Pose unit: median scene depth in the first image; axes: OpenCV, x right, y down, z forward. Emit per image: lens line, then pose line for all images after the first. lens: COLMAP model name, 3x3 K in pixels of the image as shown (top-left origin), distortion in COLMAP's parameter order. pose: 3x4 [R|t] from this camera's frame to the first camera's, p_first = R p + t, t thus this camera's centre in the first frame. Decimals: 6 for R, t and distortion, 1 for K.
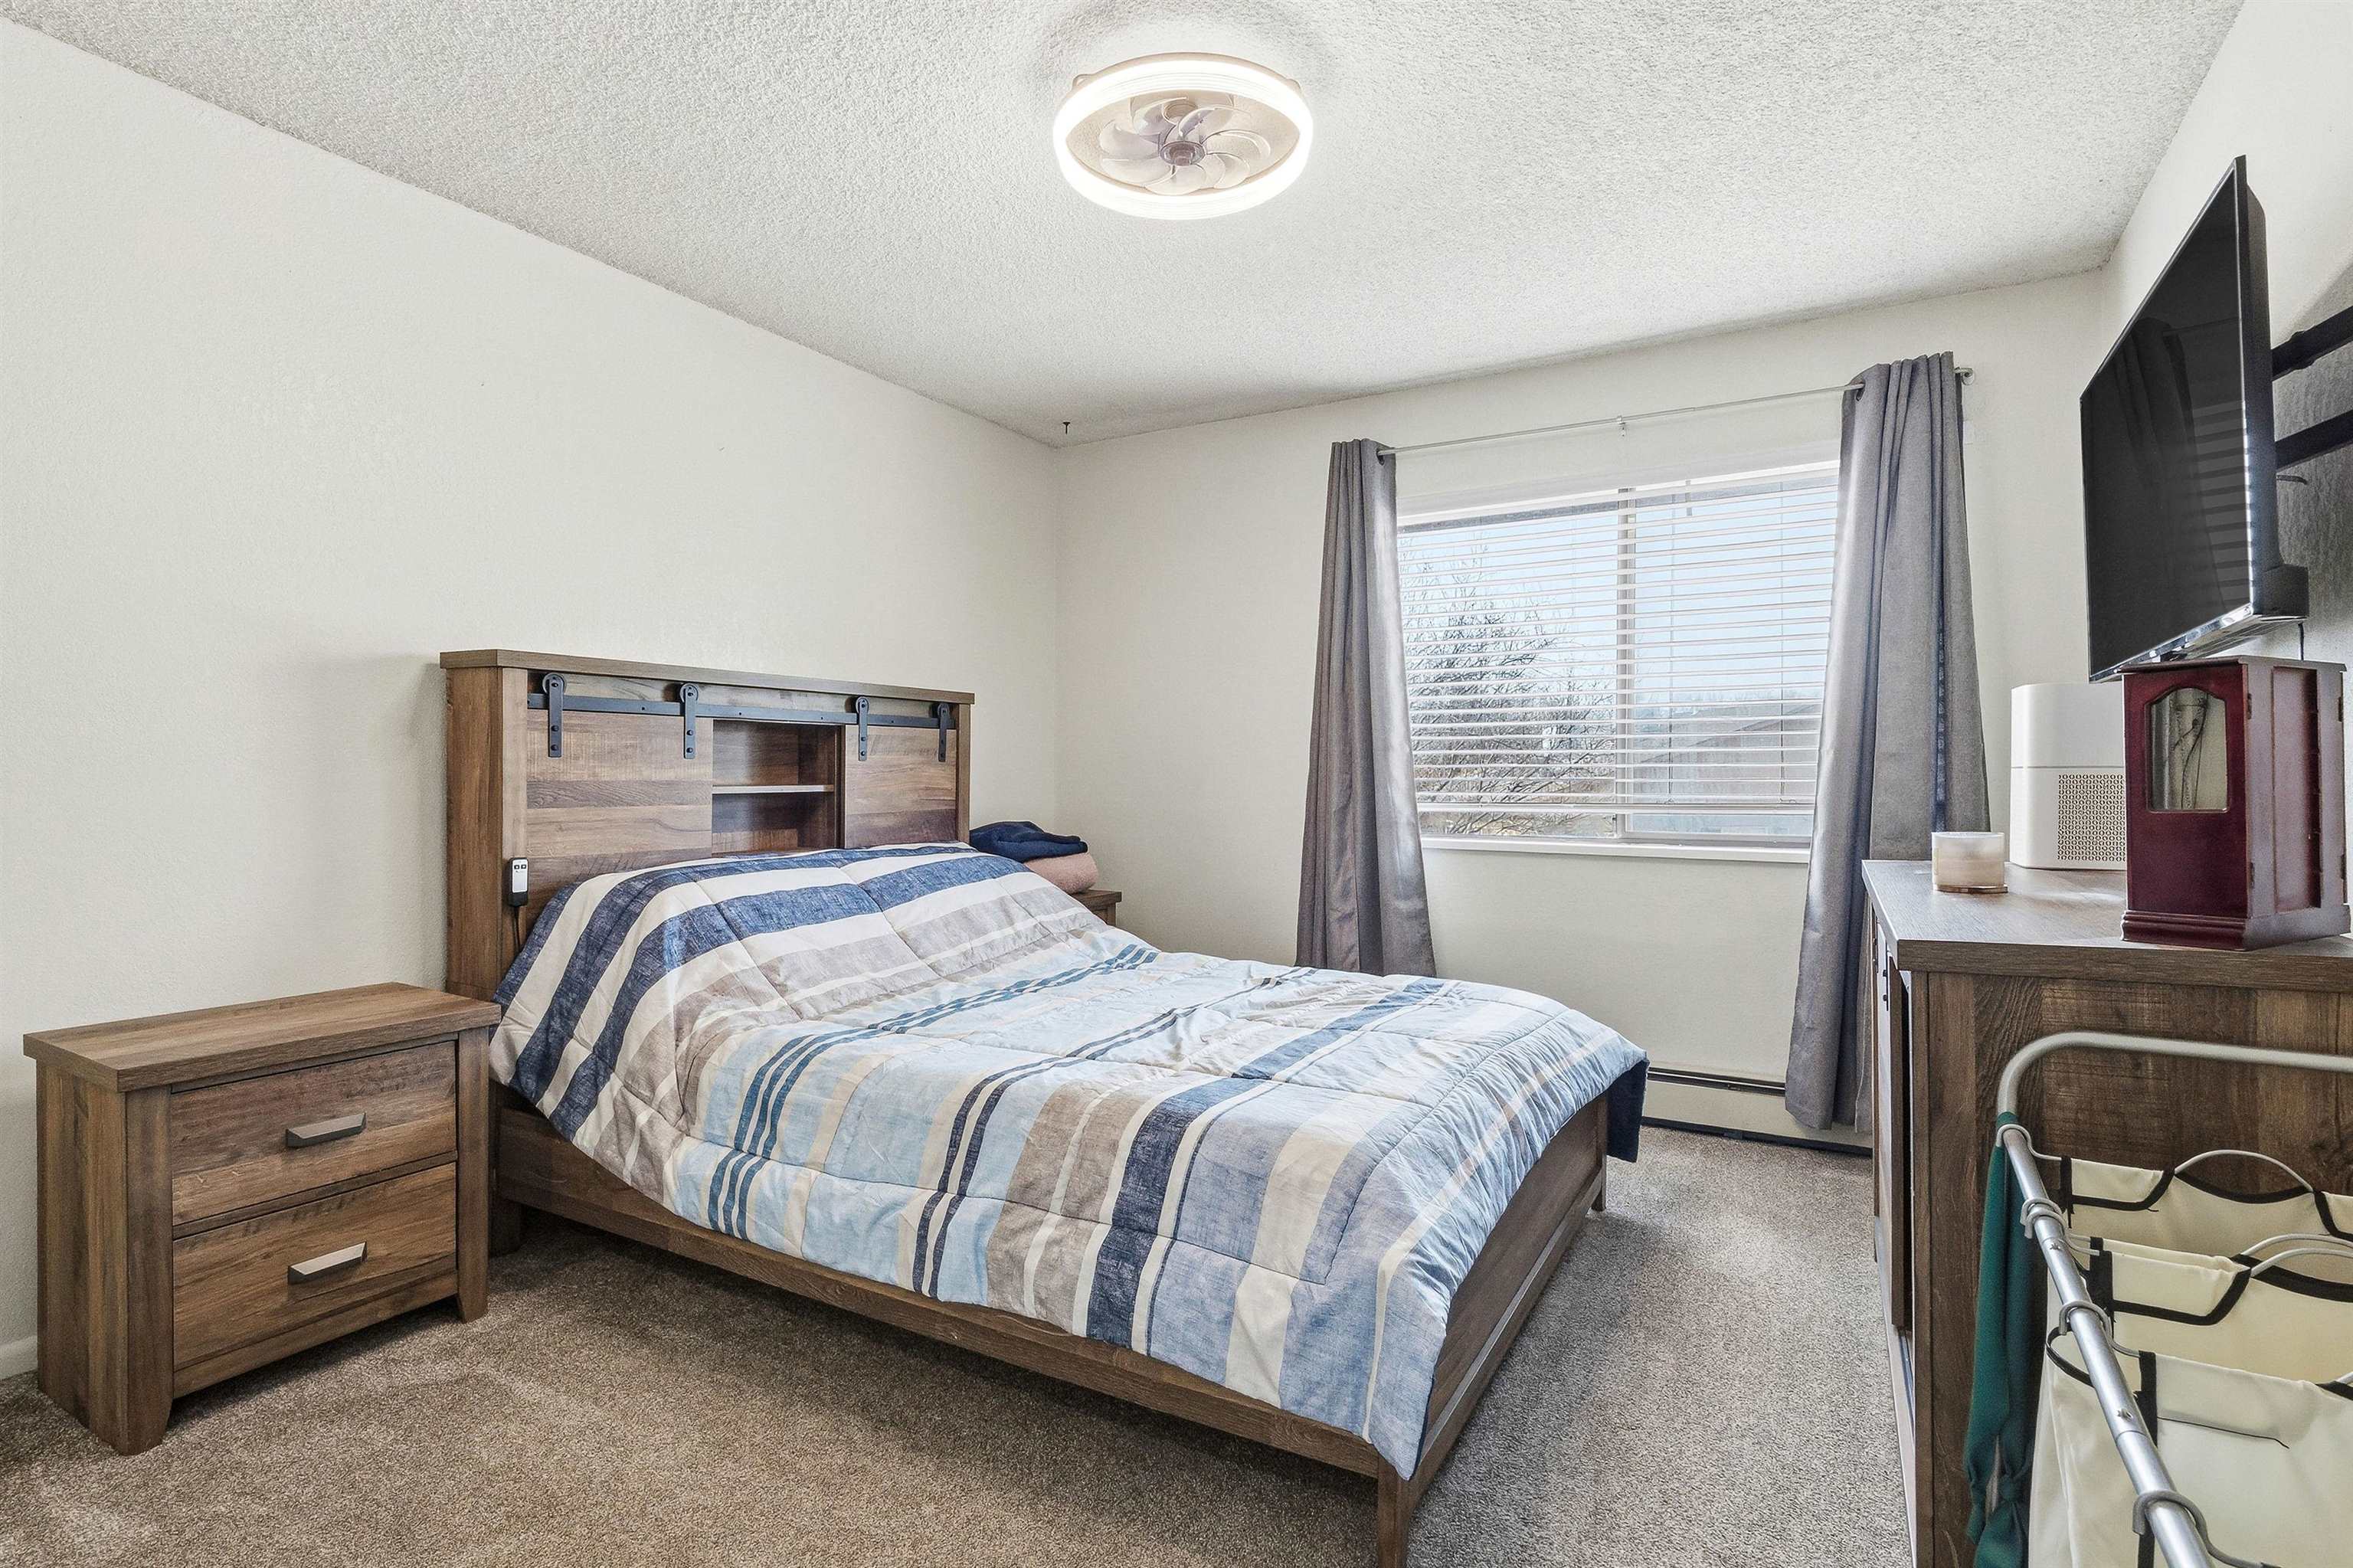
lens RADIAL K [[1124.2, 0, 1185.2], [0, 1124.2, 768.3], [0, 0, 1]] dist [-0.001558, -0.000275]
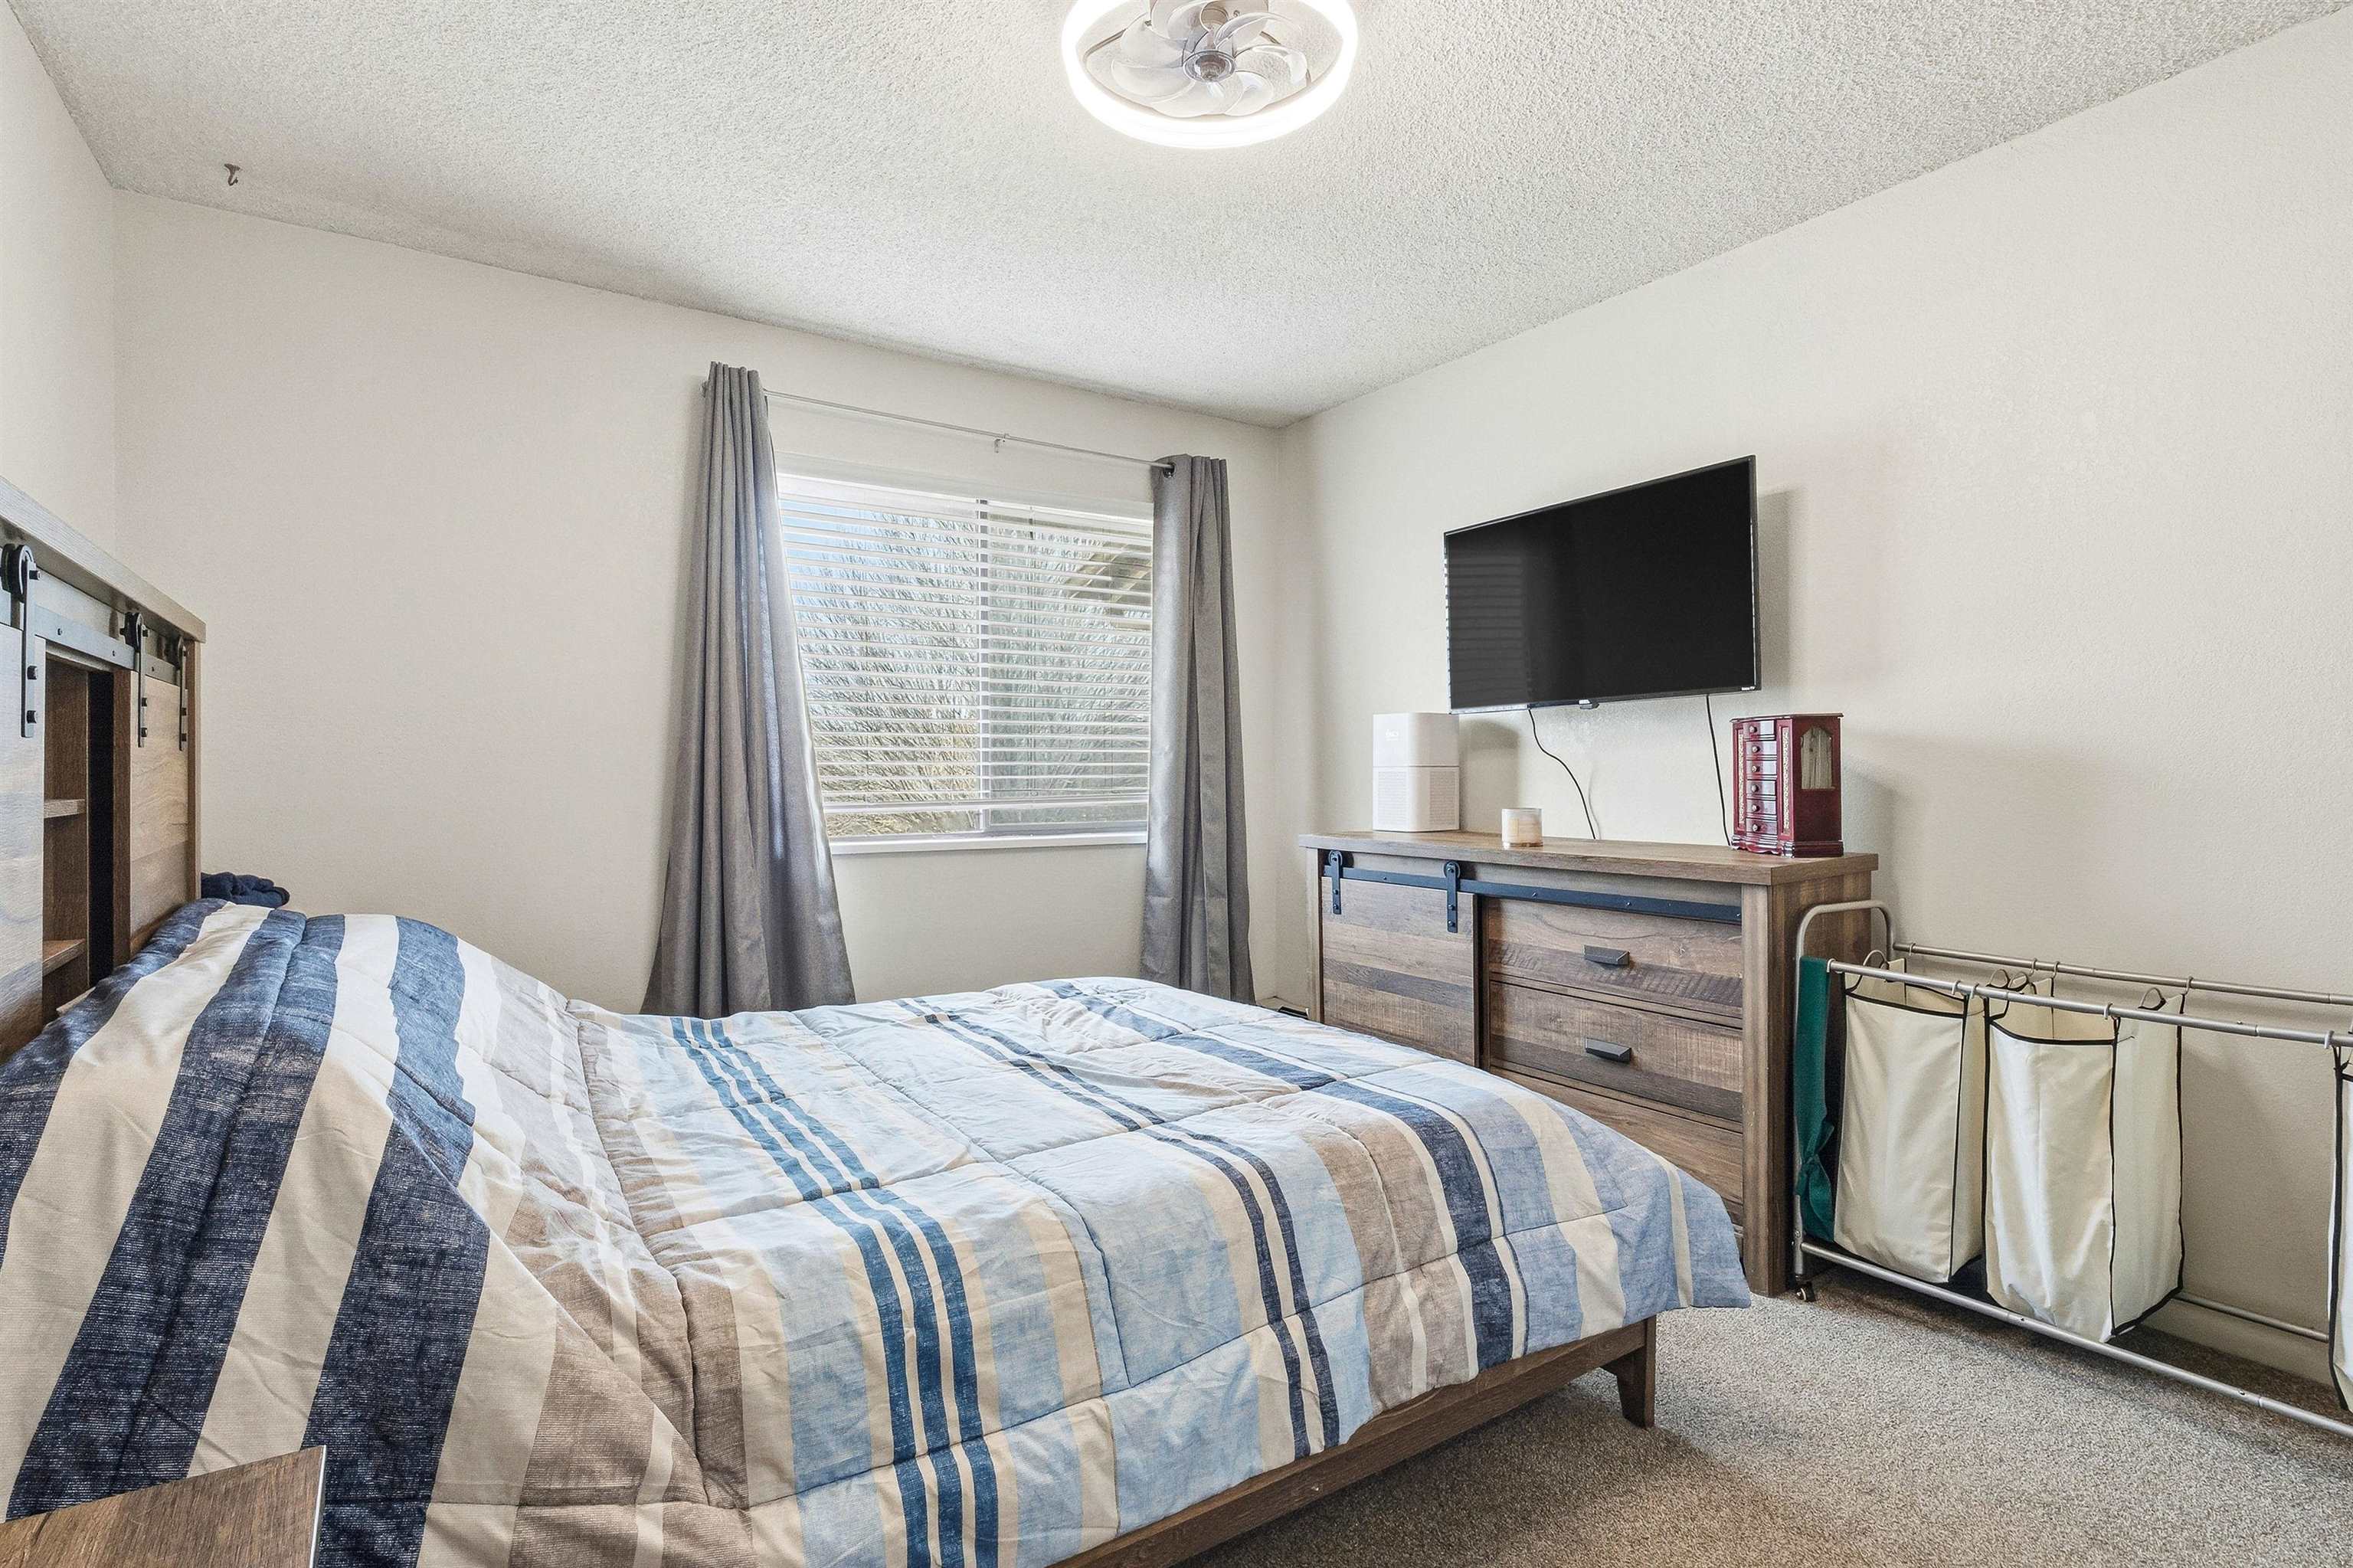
lens RADIAL K [[1135.8, 0, 1164.1], [0, 1135.8, 763.2], [0, 0, 1]] dist [-0.006130, -0.001354]
pose [[0.460869, 0.005580, 0.887451, -0.867240], [-0.006523, 0.999975, -0.002901, -0.000791], [-0.887444, -0.004452, 0.460893, 0.658795]]
